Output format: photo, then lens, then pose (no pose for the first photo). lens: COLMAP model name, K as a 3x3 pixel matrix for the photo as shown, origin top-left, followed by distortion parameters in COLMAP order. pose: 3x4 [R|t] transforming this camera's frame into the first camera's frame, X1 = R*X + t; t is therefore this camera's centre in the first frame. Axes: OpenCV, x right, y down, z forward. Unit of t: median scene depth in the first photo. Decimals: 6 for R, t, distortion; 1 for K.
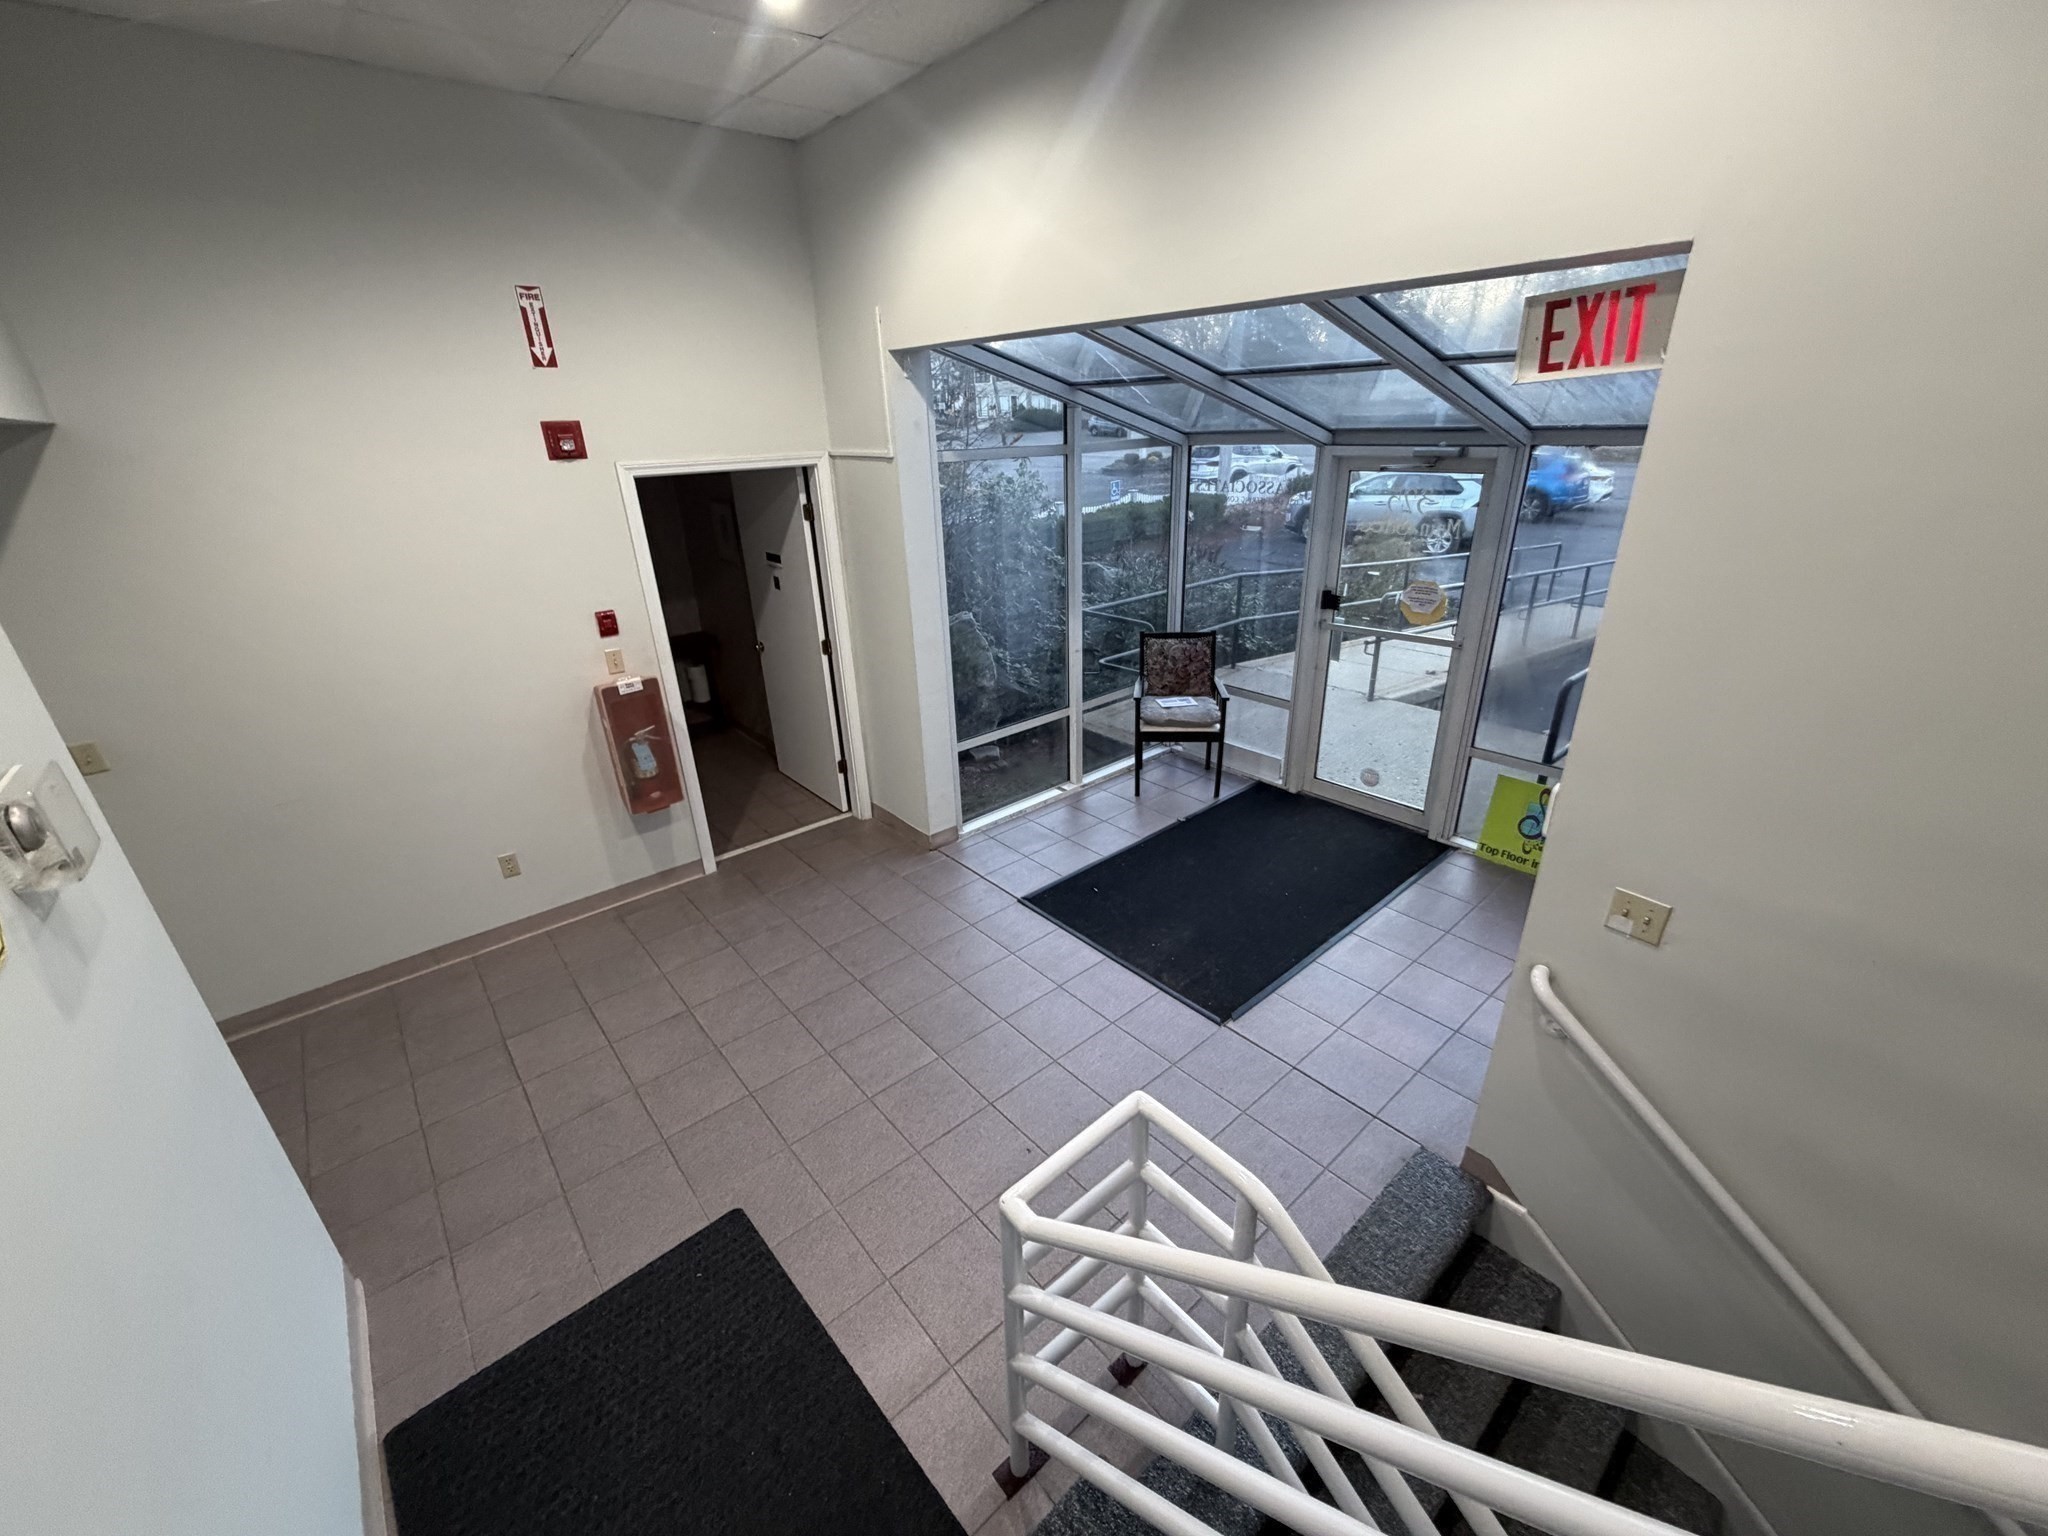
lens RADIAL K [[811.8, 0, 1022.1], [0, 811.8, 766.4], [0, 0, 1]] dist [-0.001695, 0.001086]
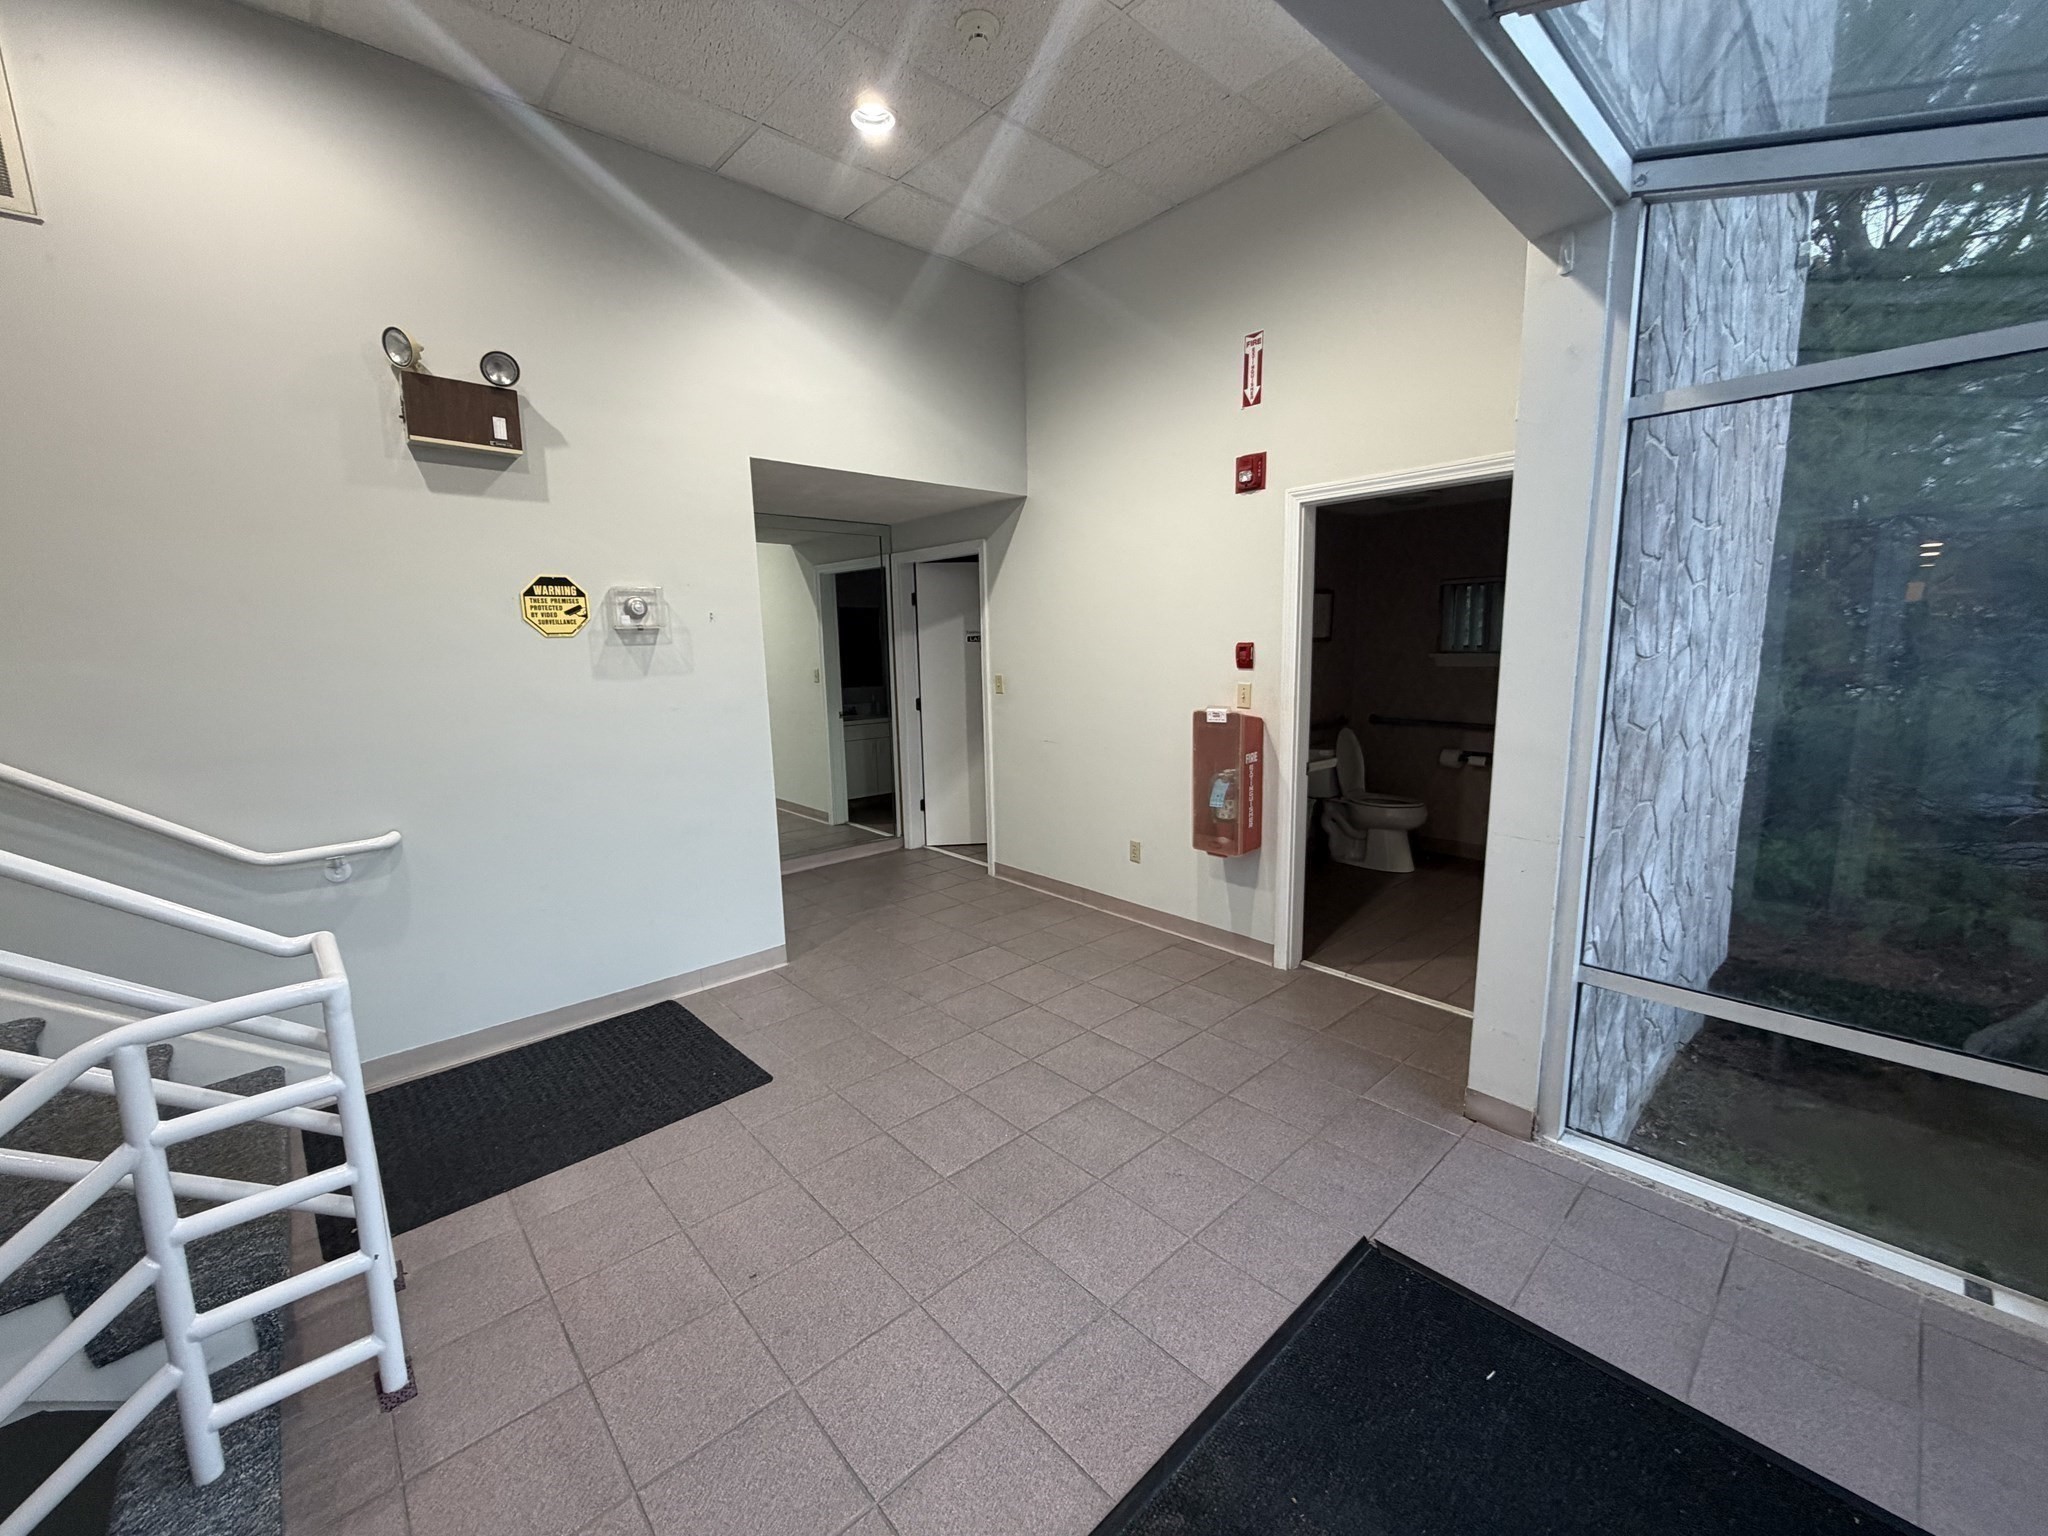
lens RADIAL K [[811.8, 0, 1013.8], [0, 811.8, 766.1], [0, 0, 1]] dist [-0.001695, 0.001086]
pose [[0.026213, 0.185659, -0.982265, 0.430056], [-0.372882, 0.913501, 0.162711, -0.101971], [0.927509, 0.362003, 0.093174, 0.650877]]
